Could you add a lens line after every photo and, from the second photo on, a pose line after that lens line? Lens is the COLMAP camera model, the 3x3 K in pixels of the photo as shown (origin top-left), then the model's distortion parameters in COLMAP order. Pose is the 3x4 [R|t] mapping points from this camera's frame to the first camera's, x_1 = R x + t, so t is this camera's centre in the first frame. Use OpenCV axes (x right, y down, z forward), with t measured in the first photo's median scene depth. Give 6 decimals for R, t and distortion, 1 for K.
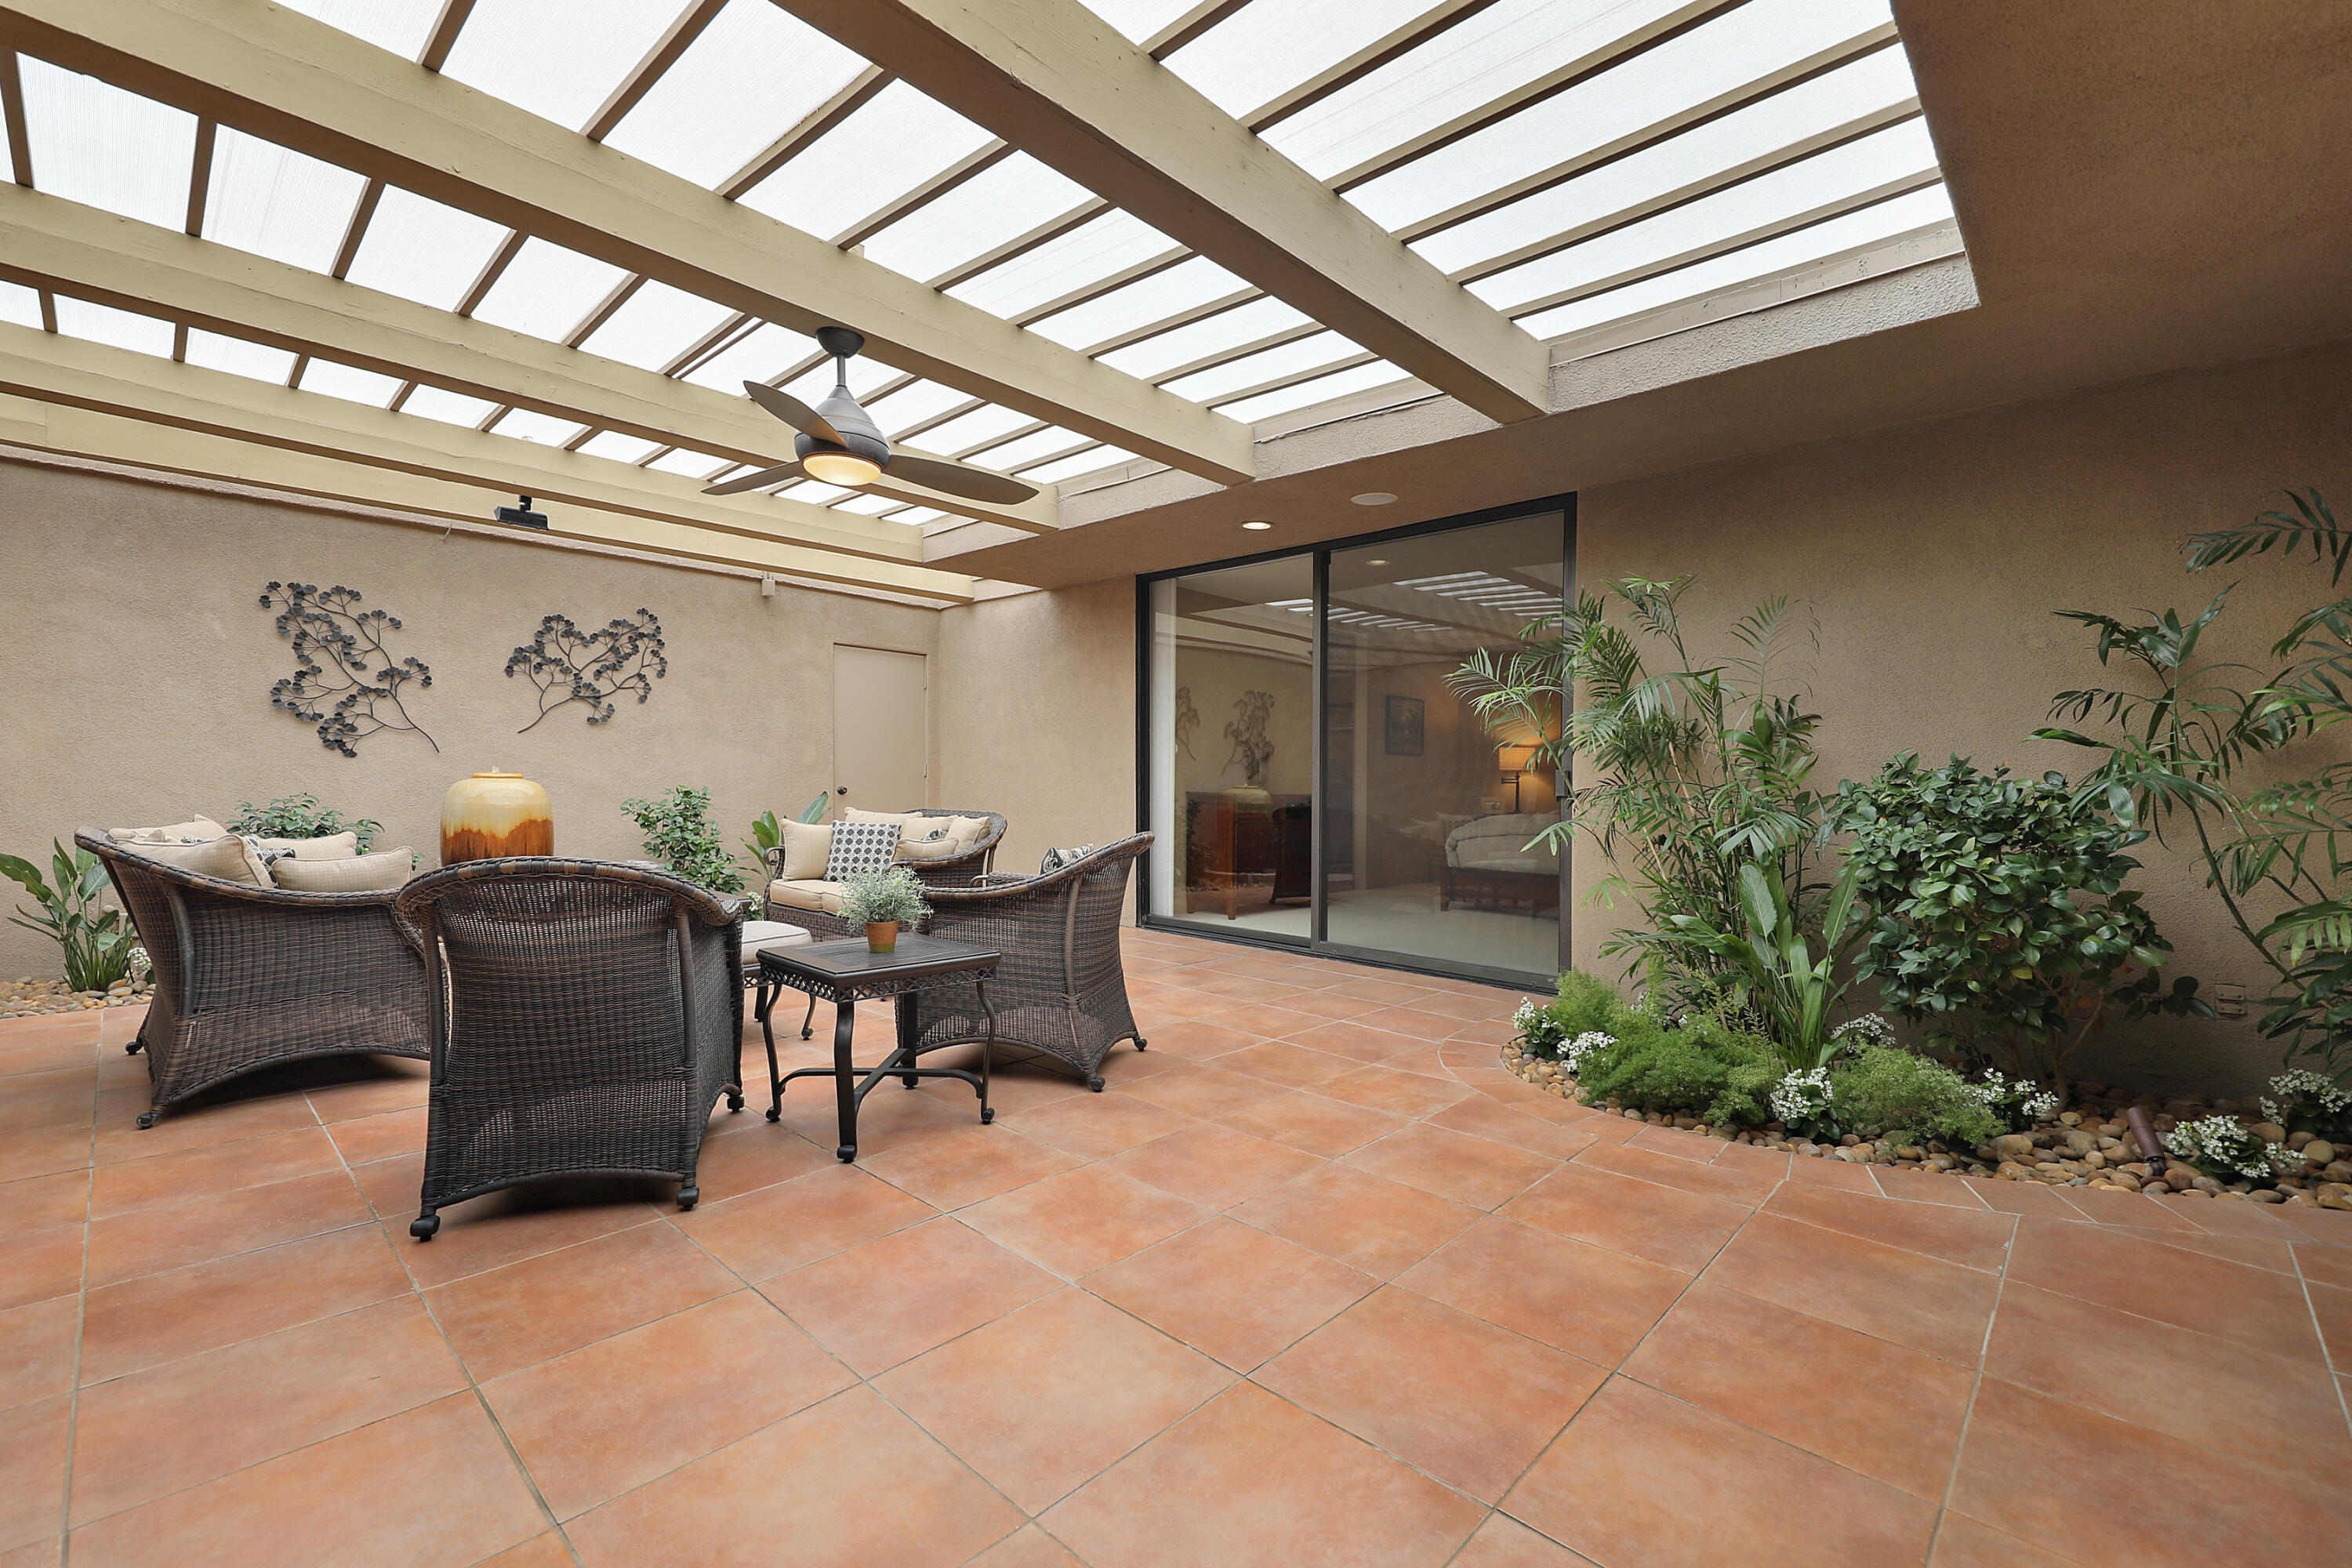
lens RADIAL K [[996.7, 0, 1191.7], [0, 996.7, 782.0], [0, 0, 1]] dist [0.003702, -0.000109]
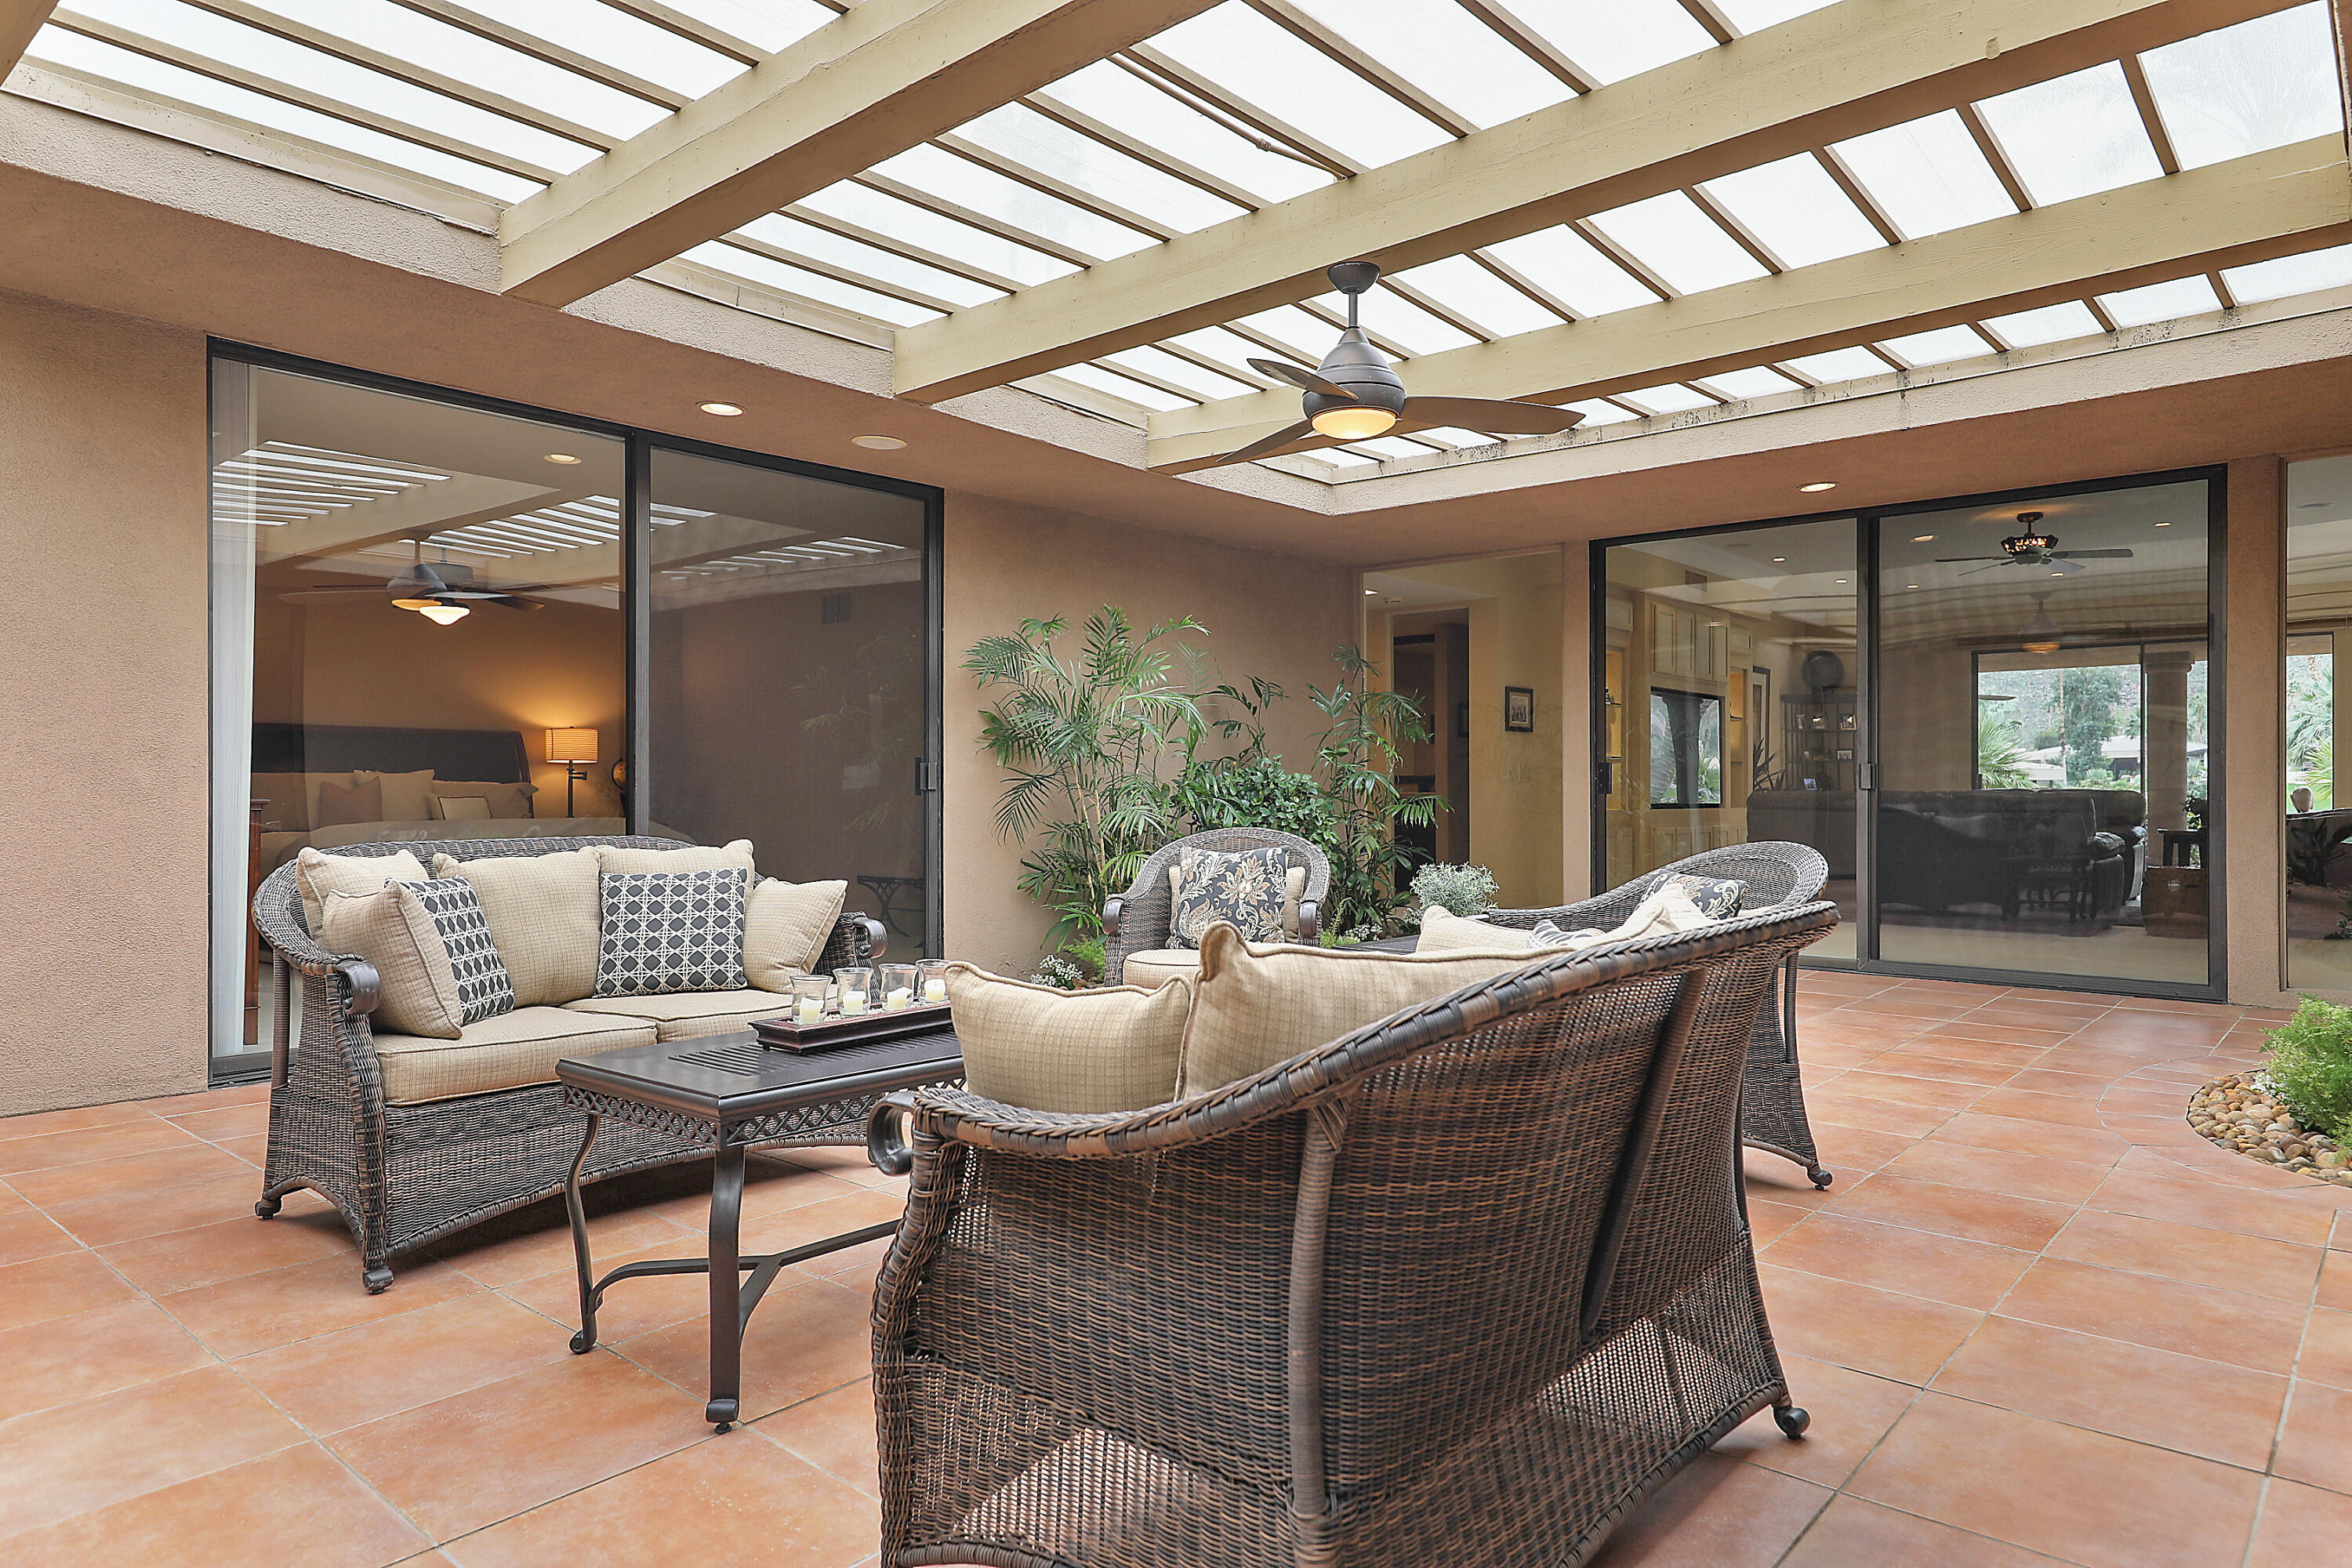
lens RADIAL K [[1444.7, 0, 1155.9], [0, 1444.7, 783.0], [0, 0, 1]] dist [-0.003293, 0.000572]
pose [[-0.020144, -0.010505, 0.999742, -0.907581], [0.001452, 0.999943, 0.010536, -0.004476], [-0.999796, 0.001664, -0.020127, 0.682766]]
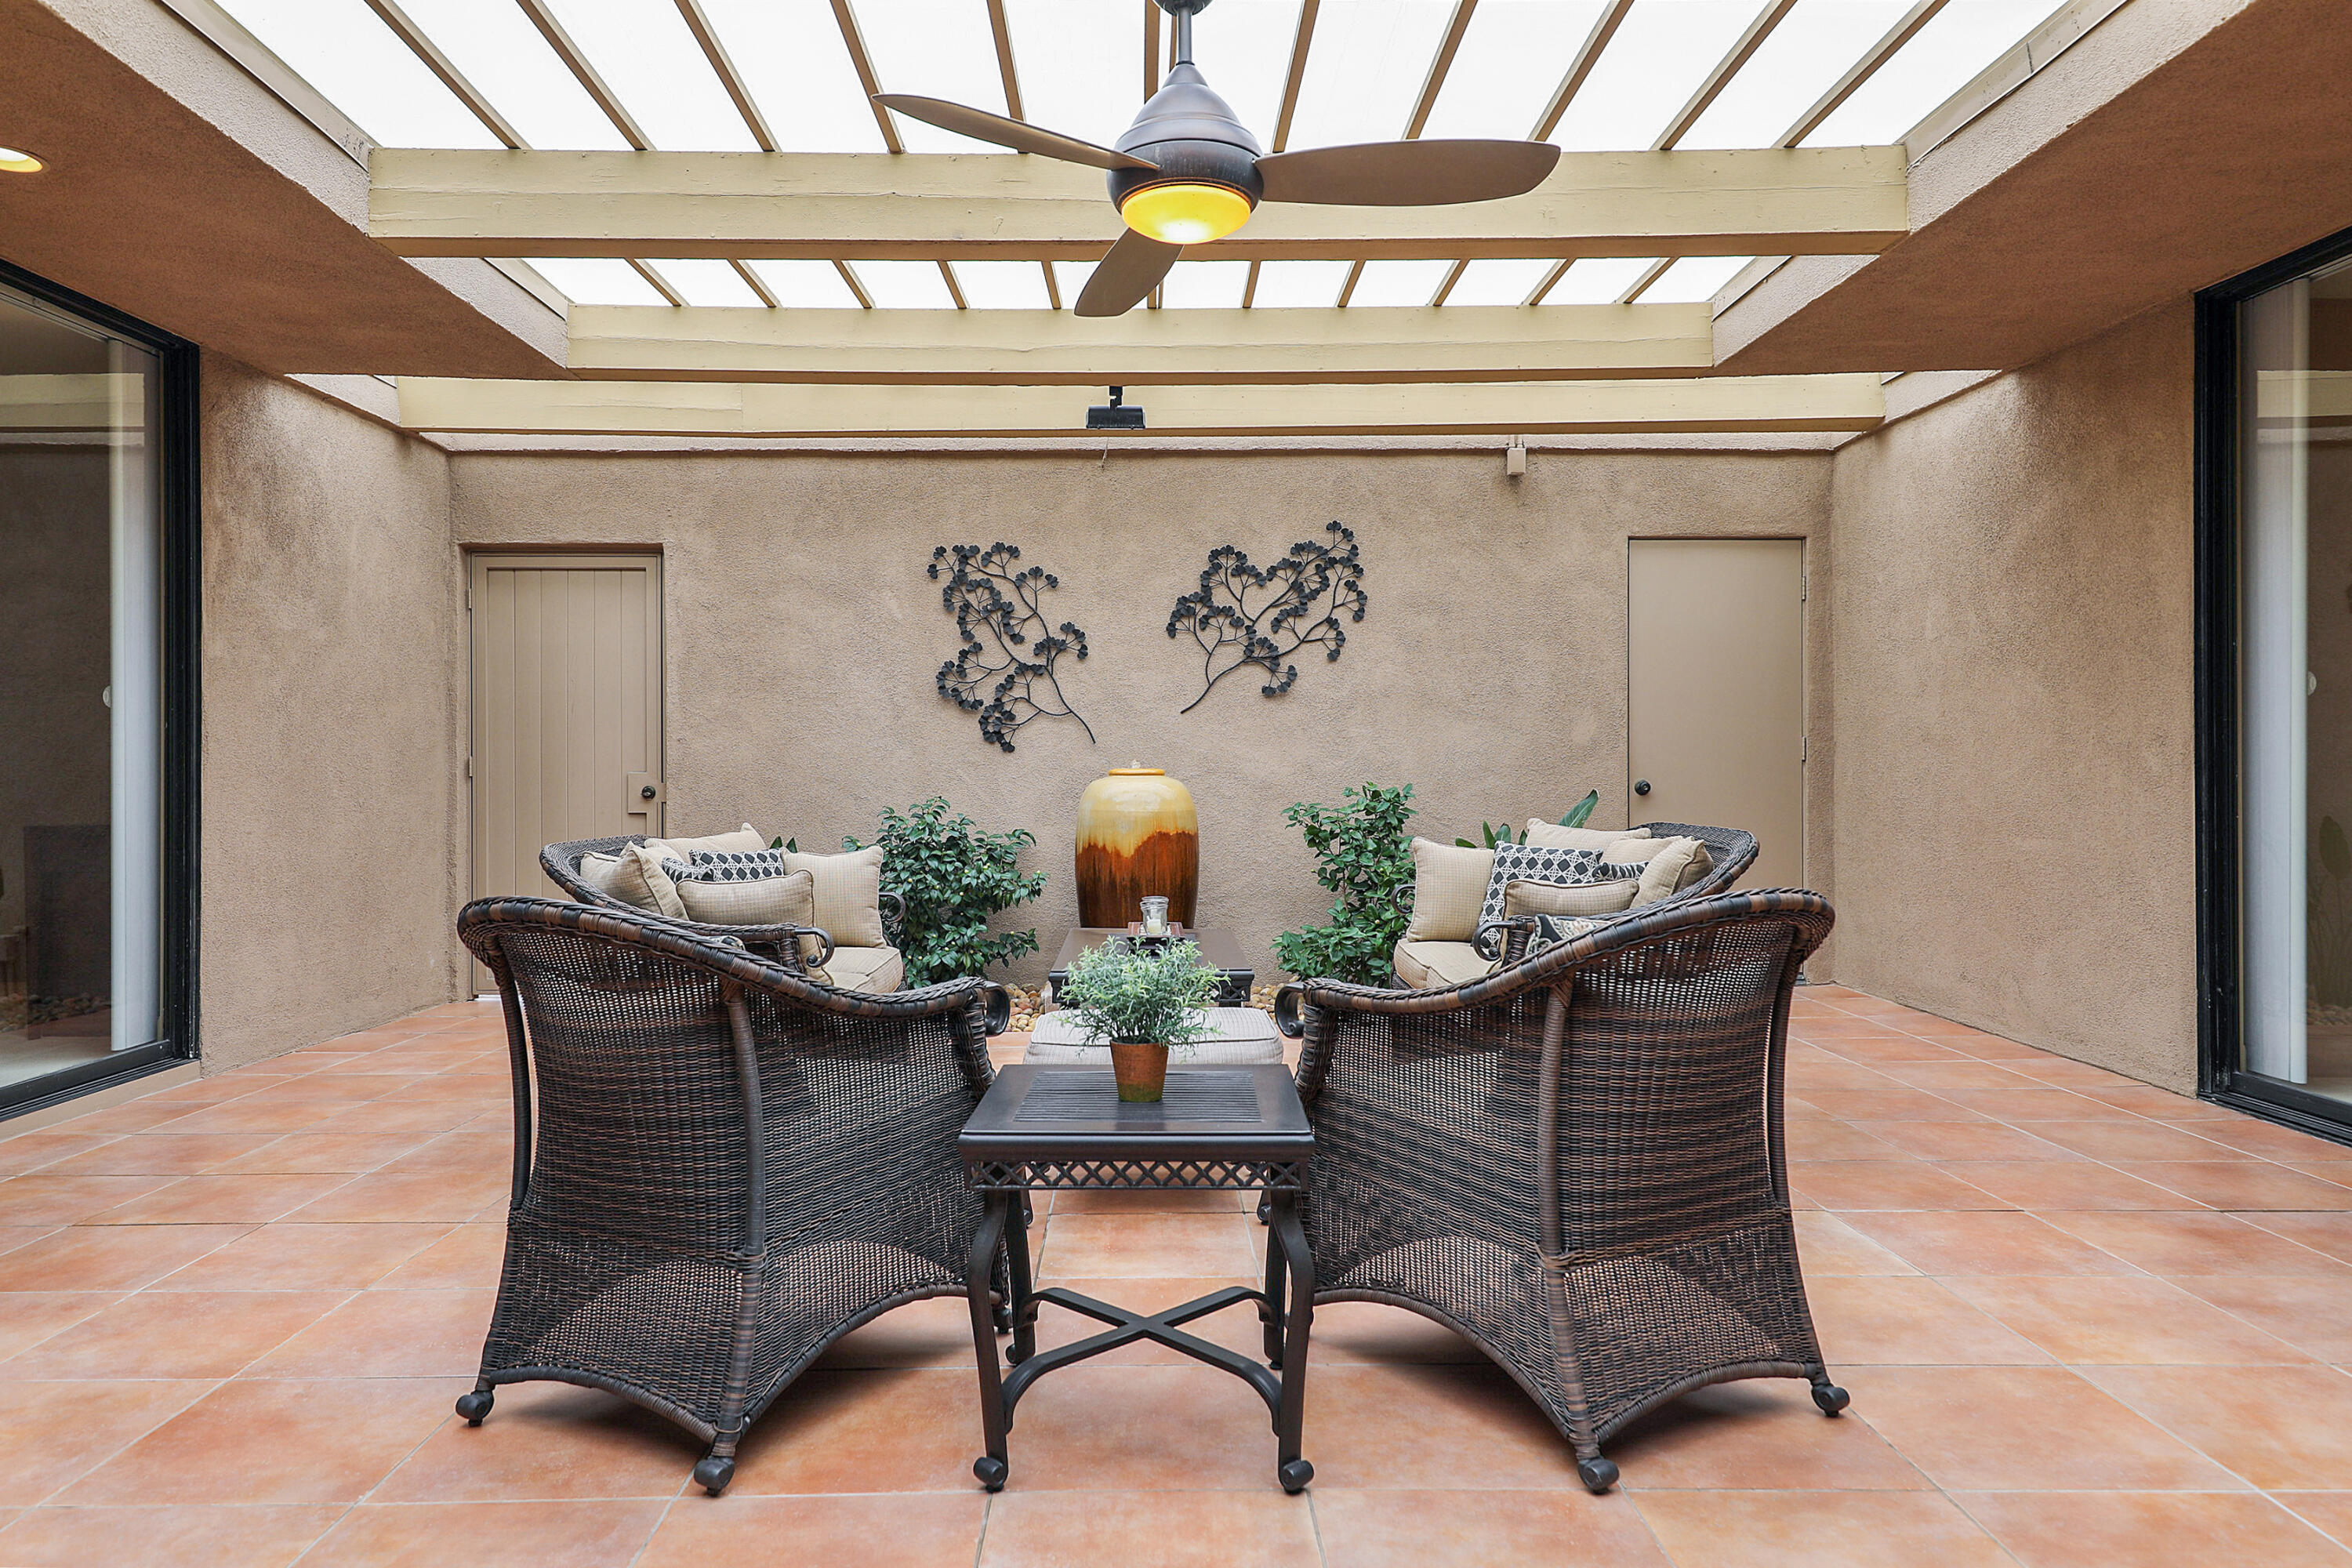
lens RADIAL K [[1544.8, 0, 1156.5], [0, 1544.8, 769.9], [0, 0, 1]] dist [0.022459, -0.005276]
pose [[0.685353, -0.015377, -0.728049, 0.151667], [0.014507, 0.999867, -0.007461, 0.000752], [0.728067, -0.005448, 0.685484, 0.228113]]
